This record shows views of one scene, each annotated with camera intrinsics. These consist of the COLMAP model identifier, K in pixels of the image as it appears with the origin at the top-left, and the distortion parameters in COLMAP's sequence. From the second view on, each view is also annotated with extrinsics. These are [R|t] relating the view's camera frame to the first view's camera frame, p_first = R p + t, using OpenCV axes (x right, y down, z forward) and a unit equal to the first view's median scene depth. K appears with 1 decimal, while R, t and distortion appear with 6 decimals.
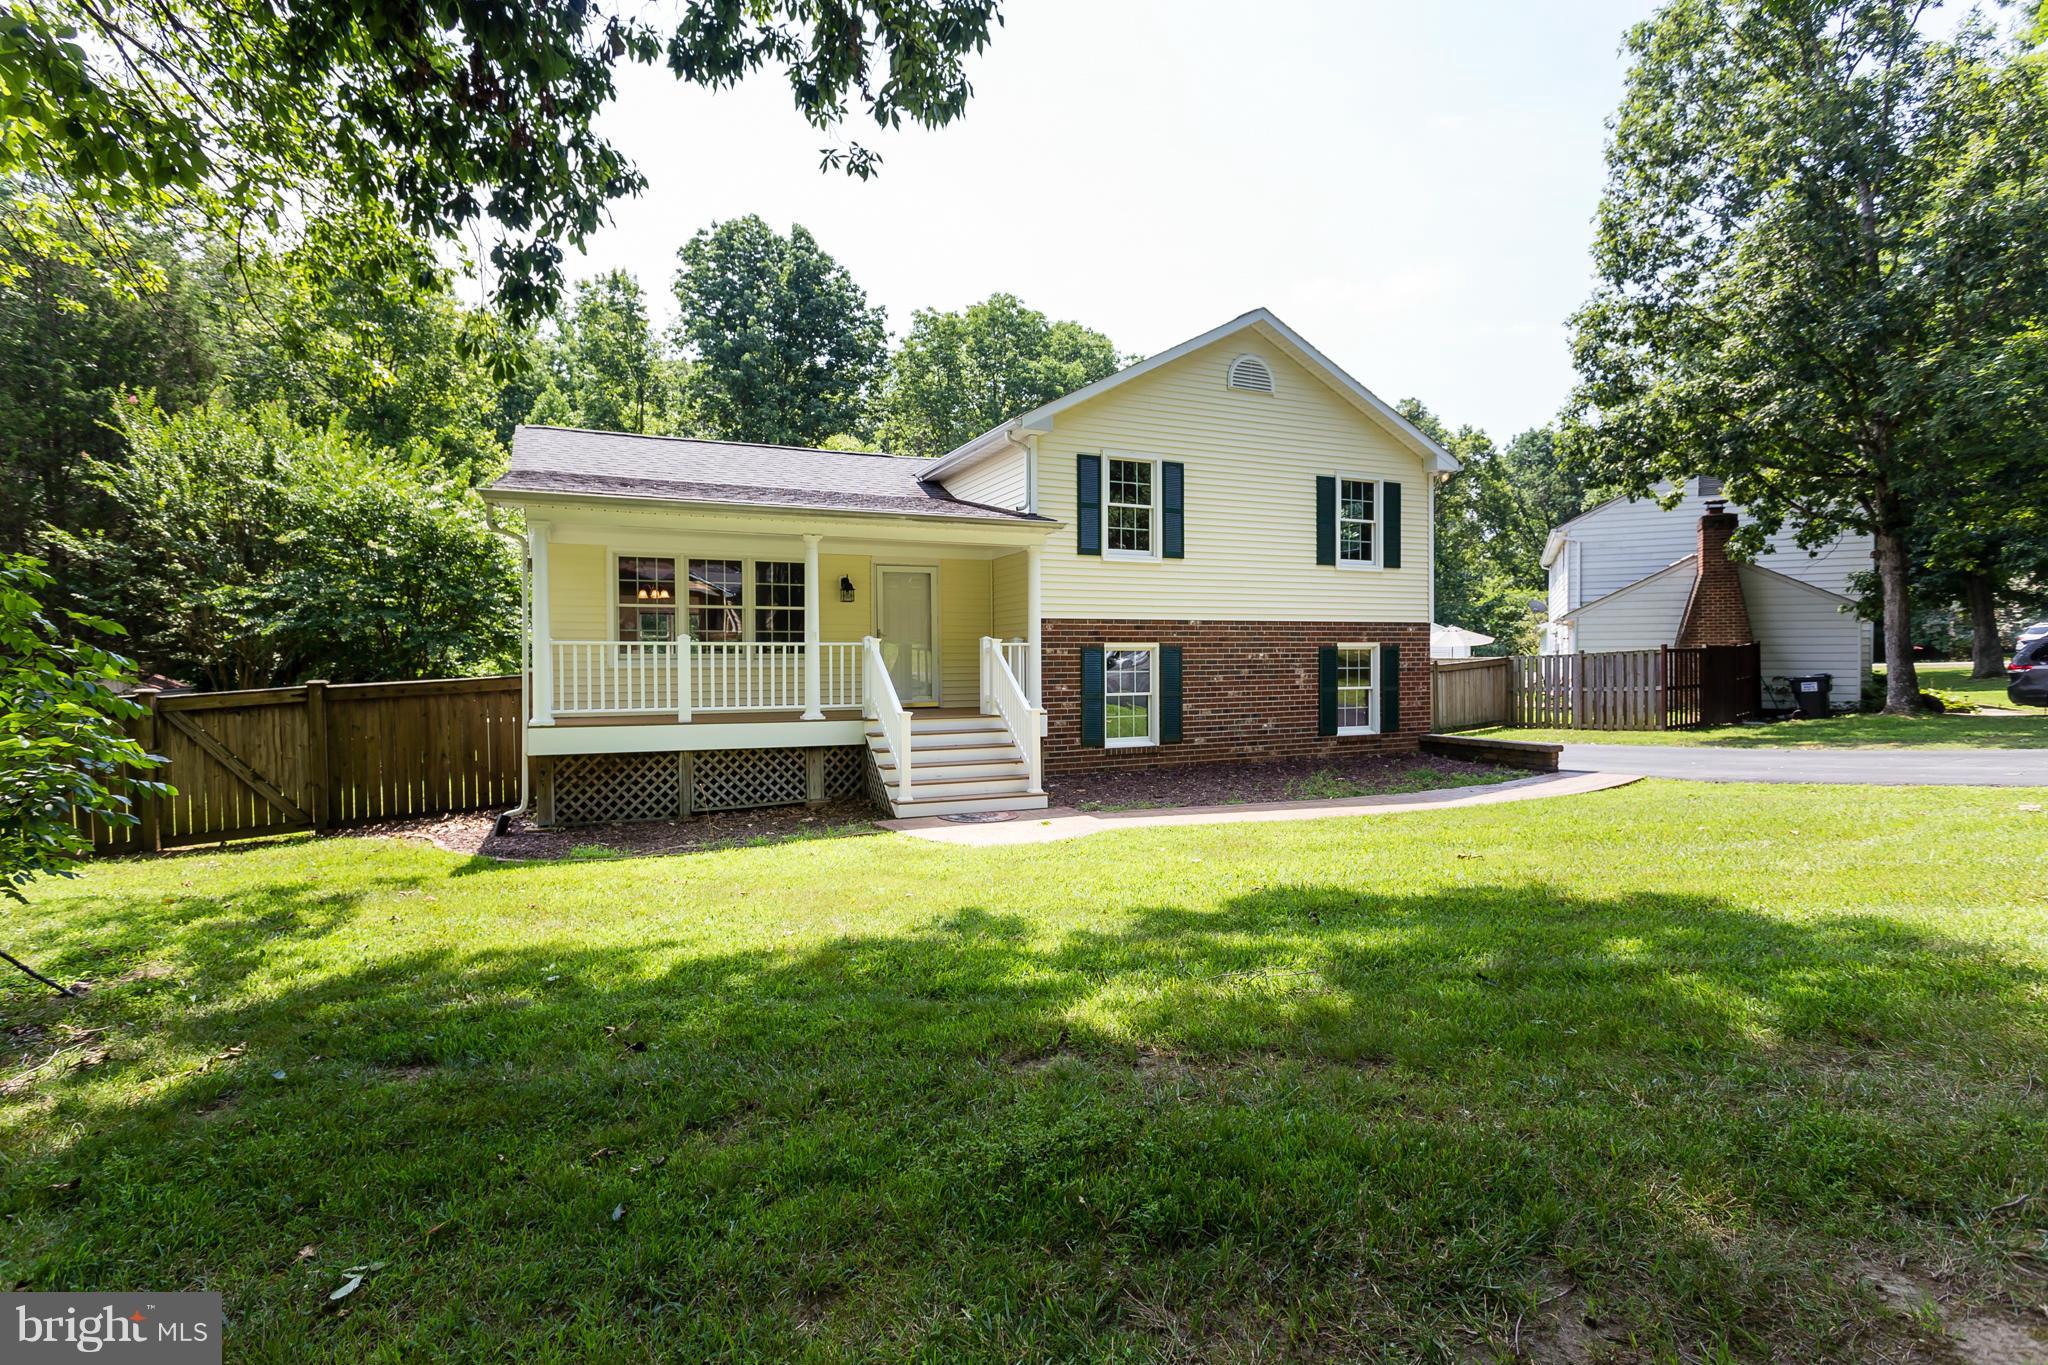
lens RADIAL K [[977.2, 0, 1024.0], [0, 977.2, 682.5], [0, 0, 1]] dist [-0.002176, 0.005376]
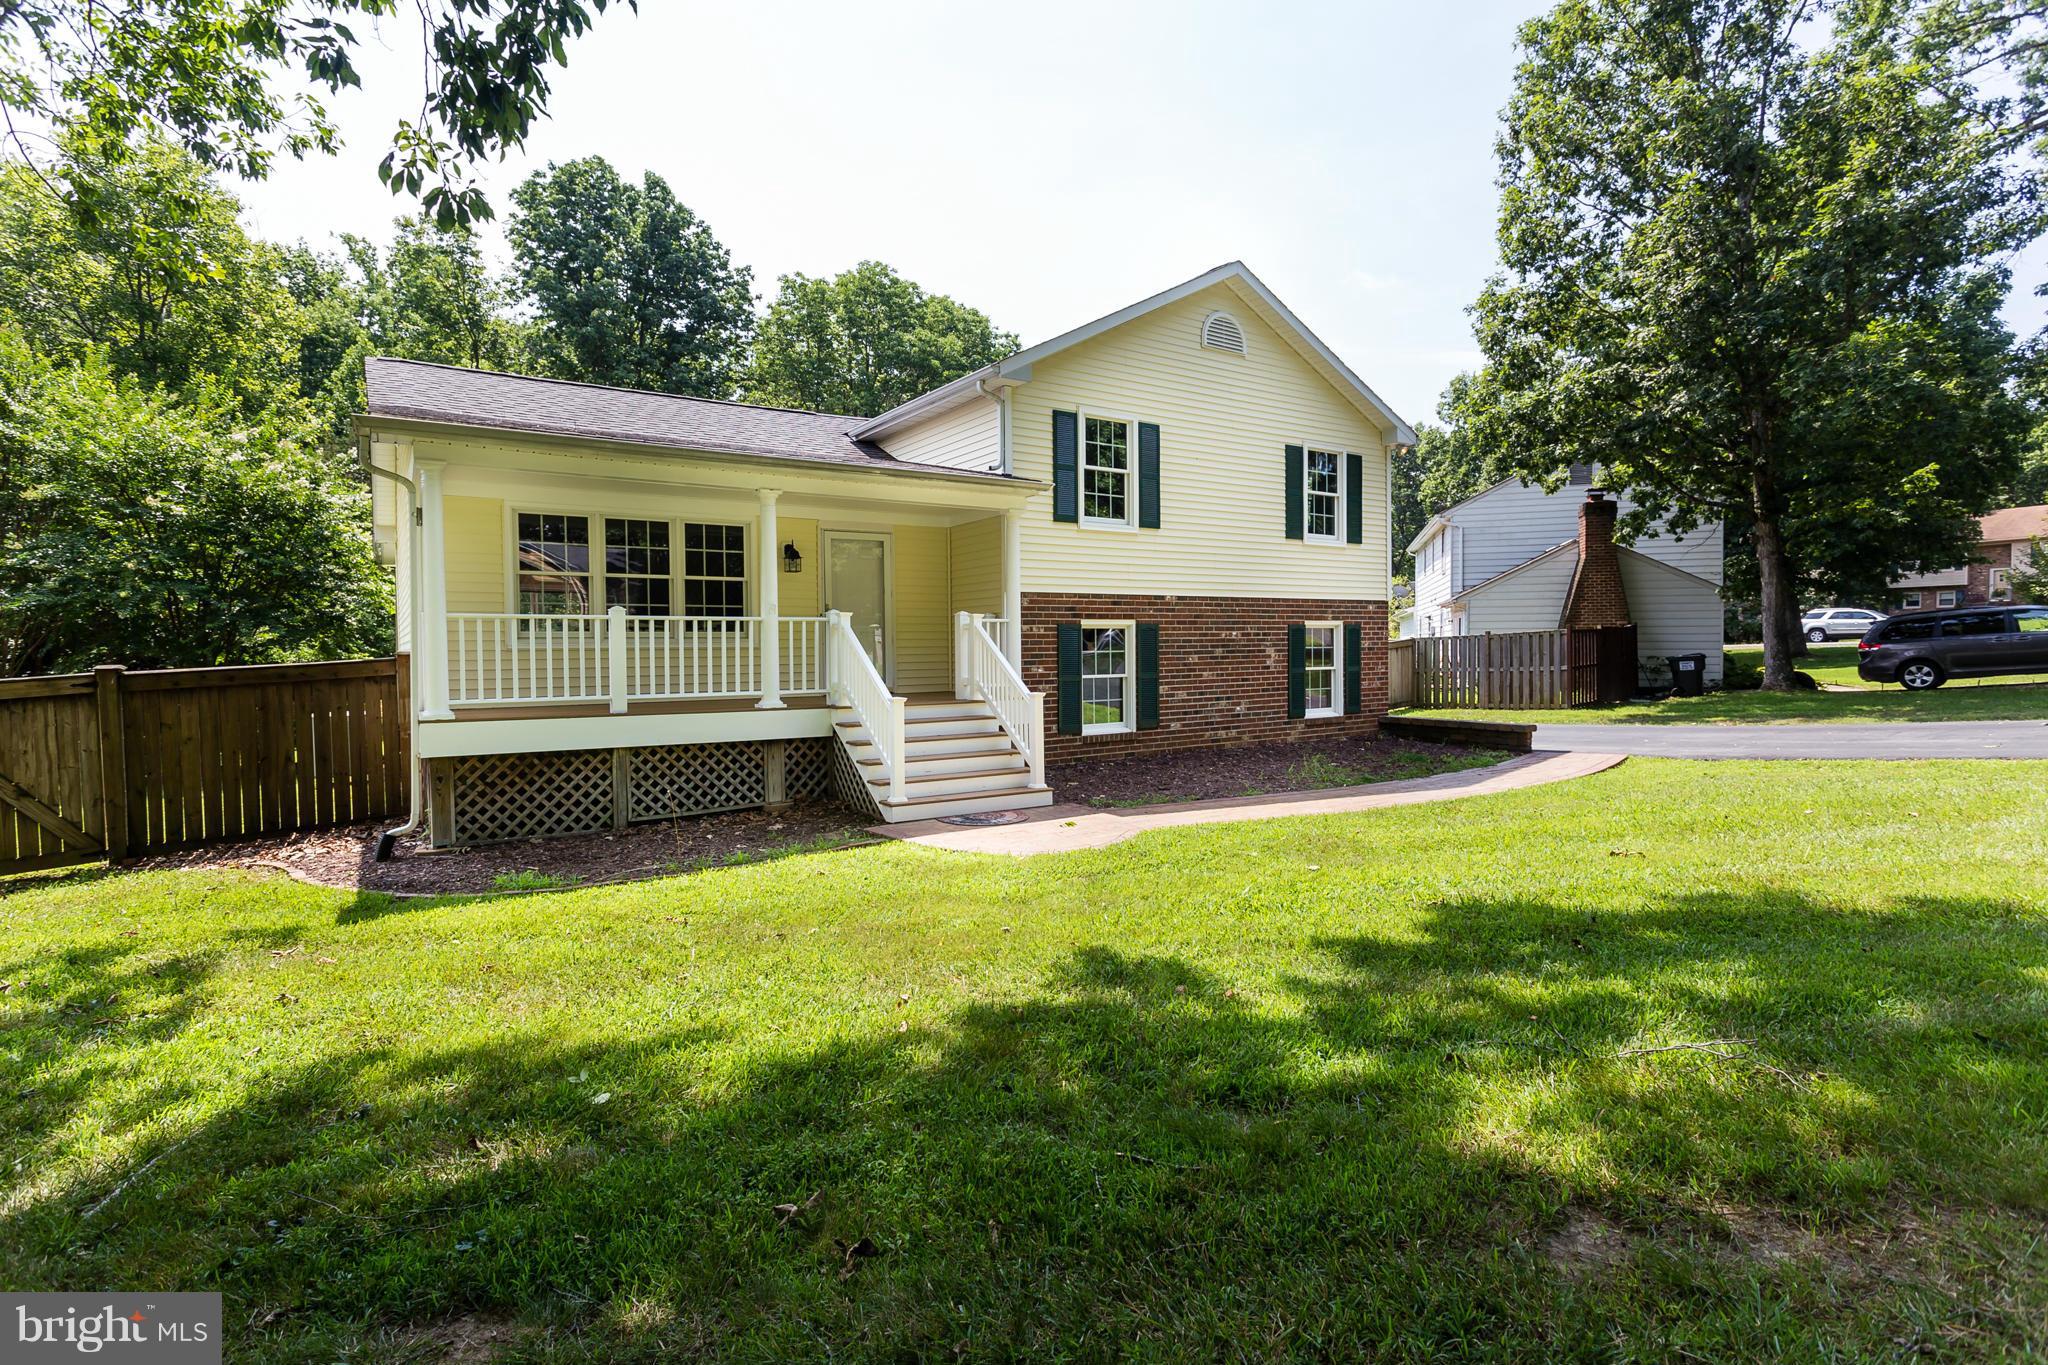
lens RADIAL K [[977.2, 0, 1024.0], [0, 977.2, 682.5], [0, 0, 1]] dist [-0.002176, 0.005376]
pose [[0.988607, -0.008708, 0.150268, -0.103556], [0.006573, 0.999870, 0.014694, 0.003846], [-0.150376, -0.013539, 0.988536, 0.106159]]
